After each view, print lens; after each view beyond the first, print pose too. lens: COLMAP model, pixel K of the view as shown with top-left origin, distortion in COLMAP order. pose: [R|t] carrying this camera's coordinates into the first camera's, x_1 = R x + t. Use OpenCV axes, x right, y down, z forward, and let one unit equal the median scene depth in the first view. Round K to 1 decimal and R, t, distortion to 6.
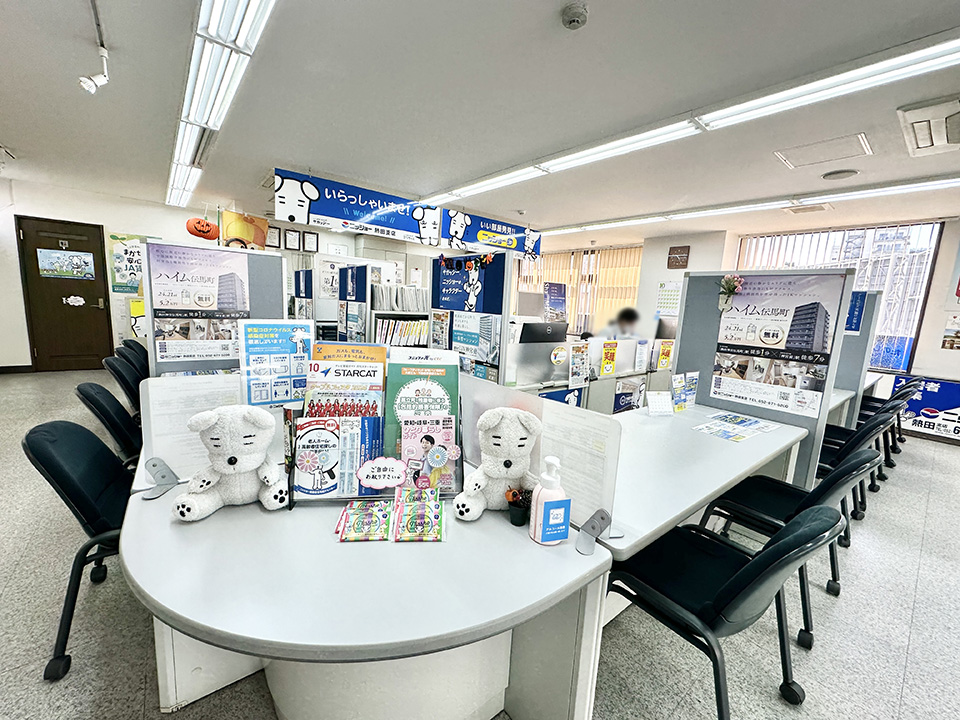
lens RADIAL K [[388.2, 0, 480.0], [0, 388.2, 360.0], [0, 0, 1]] dist [0.000220, 0.000011]
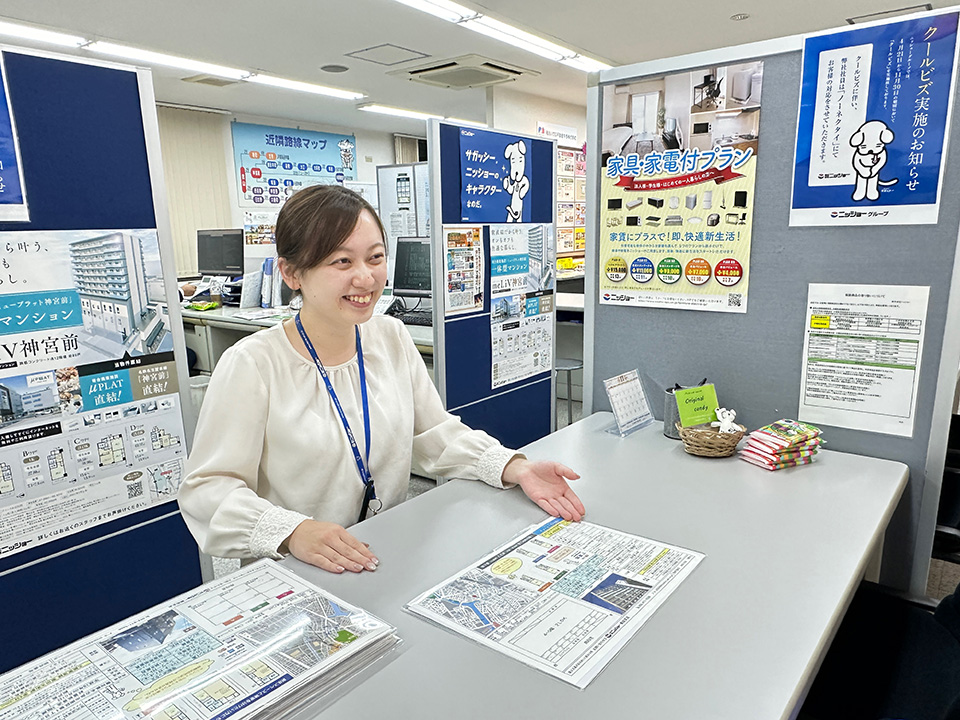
lens RADIAL K [[643.2, 0, 480.0], [0, 643.2, 360.0], [0, 0, 1]] dist [0.000127, -0.000187]
pose [[-0.220271, -0.247739, 0.943454, -1.078153], [0.150431, 0.947012, 0.283794, -0.219550], [-0.963769, 0.204437, -0.171332, 1.272682]]
